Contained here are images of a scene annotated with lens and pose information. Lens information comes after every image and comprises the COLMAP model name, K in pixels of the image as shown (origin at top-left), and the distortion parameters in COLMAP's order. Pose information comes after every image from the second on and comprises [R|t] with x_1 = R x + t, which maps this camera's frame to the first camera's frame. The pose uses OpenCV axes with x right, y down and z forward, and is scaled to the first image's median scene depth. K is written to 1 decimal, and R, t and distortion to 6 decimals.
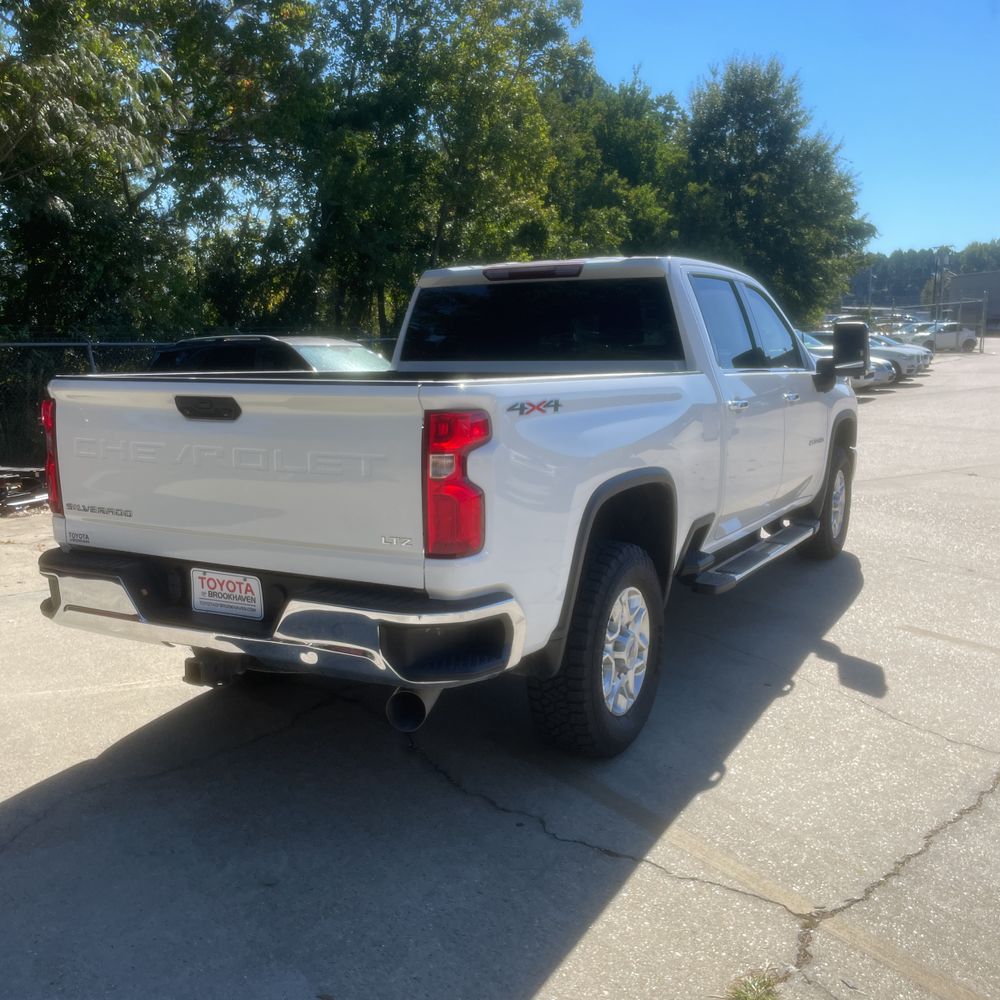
lens RADIAL K [[999.9, 0, 501.4], [0, 999.9, 481.9], [0, 0, 1]] dist [0.085531, -0.101647]
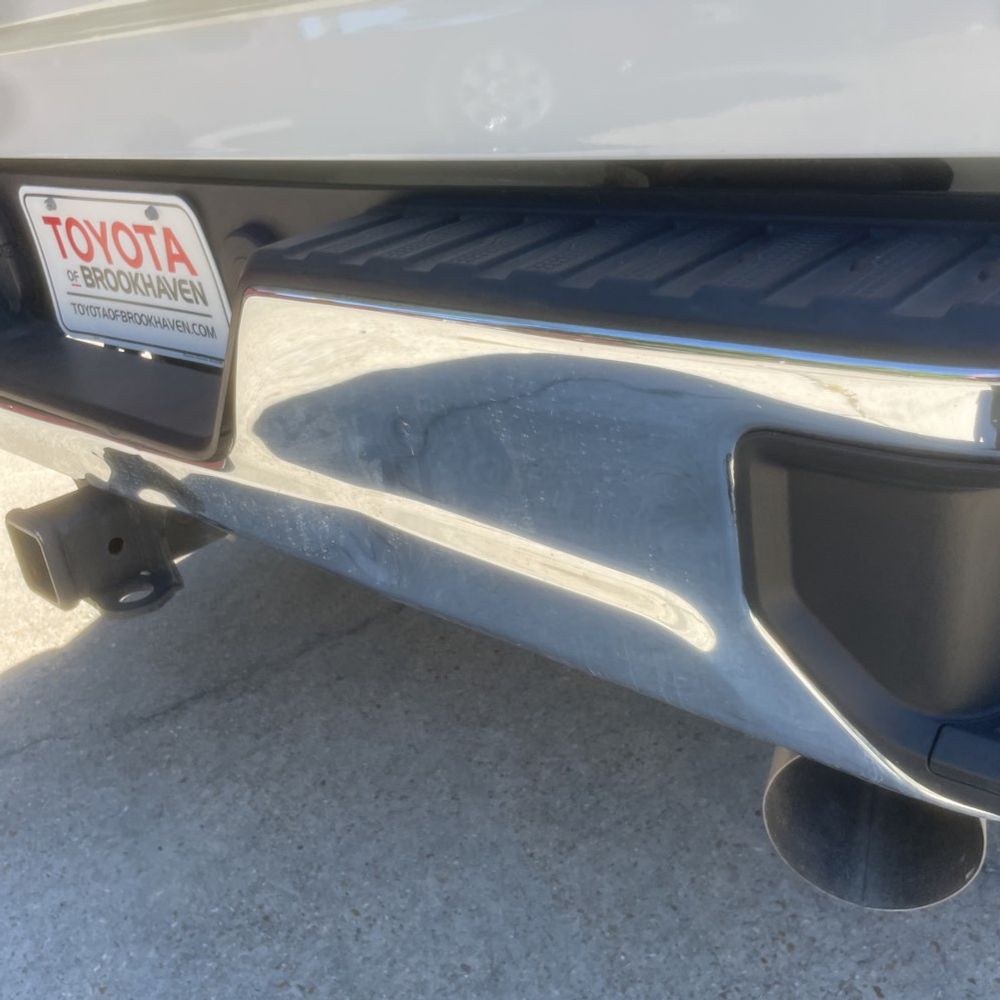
lens RADIAL K [[1002.6, 0, 500.0], [0, 1002.6, 500.0], [0, 0, 1]] dist [0.087702, -0.109687]
pose [[0.965448, 0.004400, -0.260559, -0.017427], [0.082506, 0.943261, 0.321640, 0.015130], [0.247190, -0.332024, 0.910306, 0.128396]]
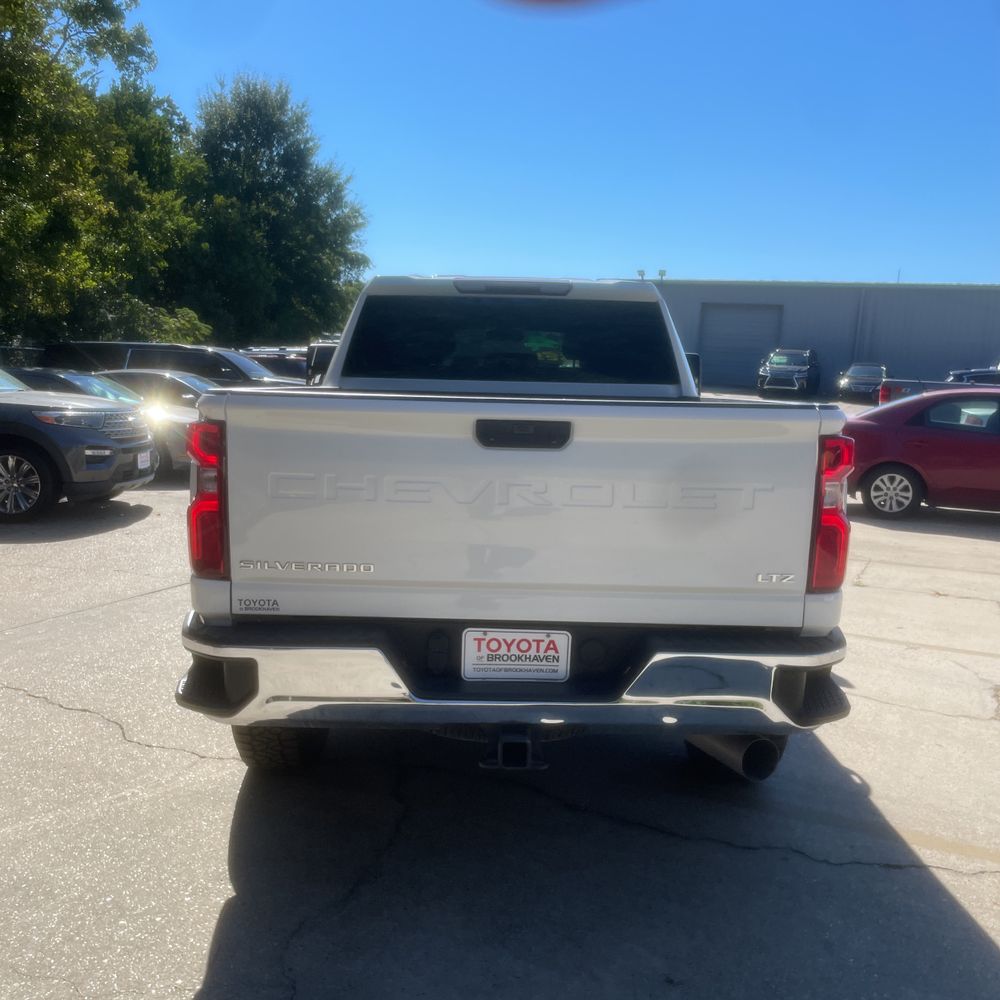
lens RADIAL K [[1004.1, 0, 486.9], [0, 1004.1, 501.9], [0, 0, 1]] dist [0.088209, -0.117919]
pose [[0.868521, -0.035438, 0.494384, -0.119775], [0.035556, 0.999326, 0.009169, -0.004215], [-0.494376, 0.009614, 0.869195, 0.048411]]
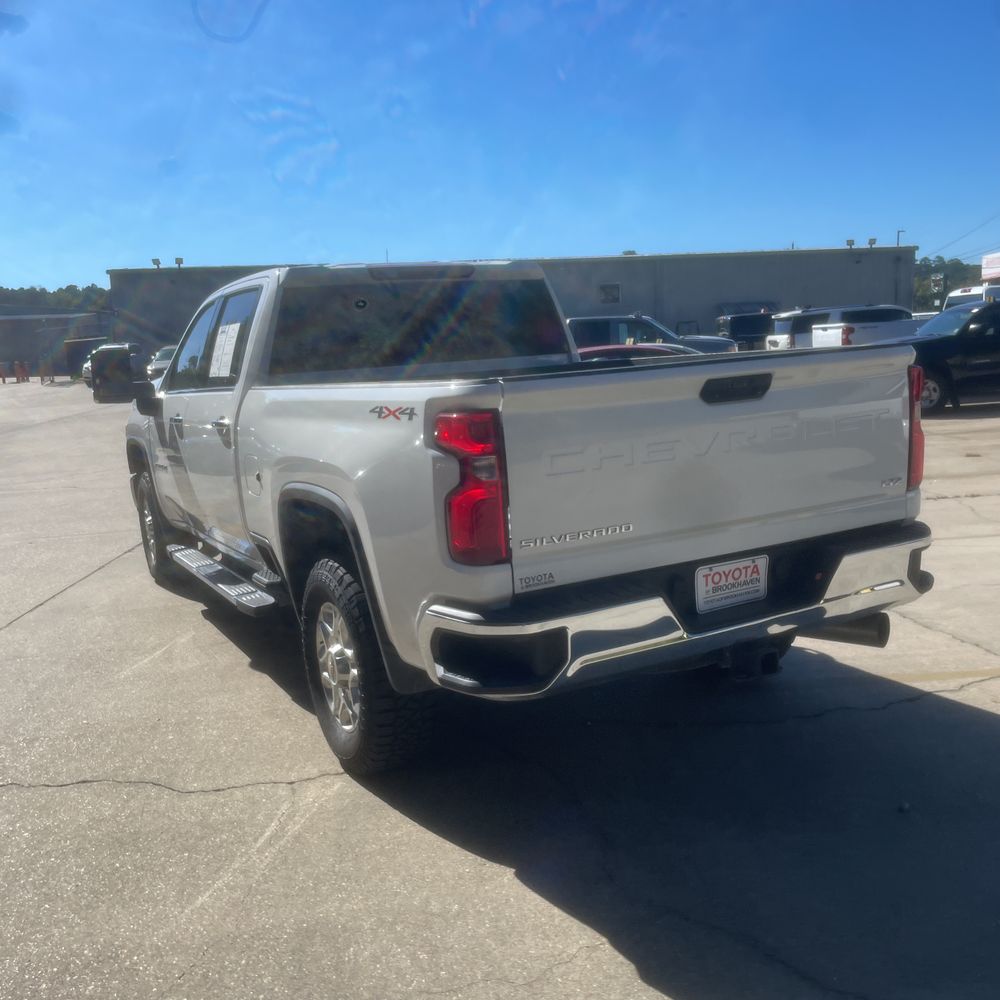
lens RADIAL K [[1002.6, 0, 500.0], [0, 1002.6, 500.0], [0, 0, 1]] dist [0.087702, -0.109687]
pose [[0.533522, -0.153064, 0.831821, -0.200385], [0.171799, 0.982598, 0.070619, -0.012361], [-0.828154, 0.105229, 0.550533, 0.110192]]
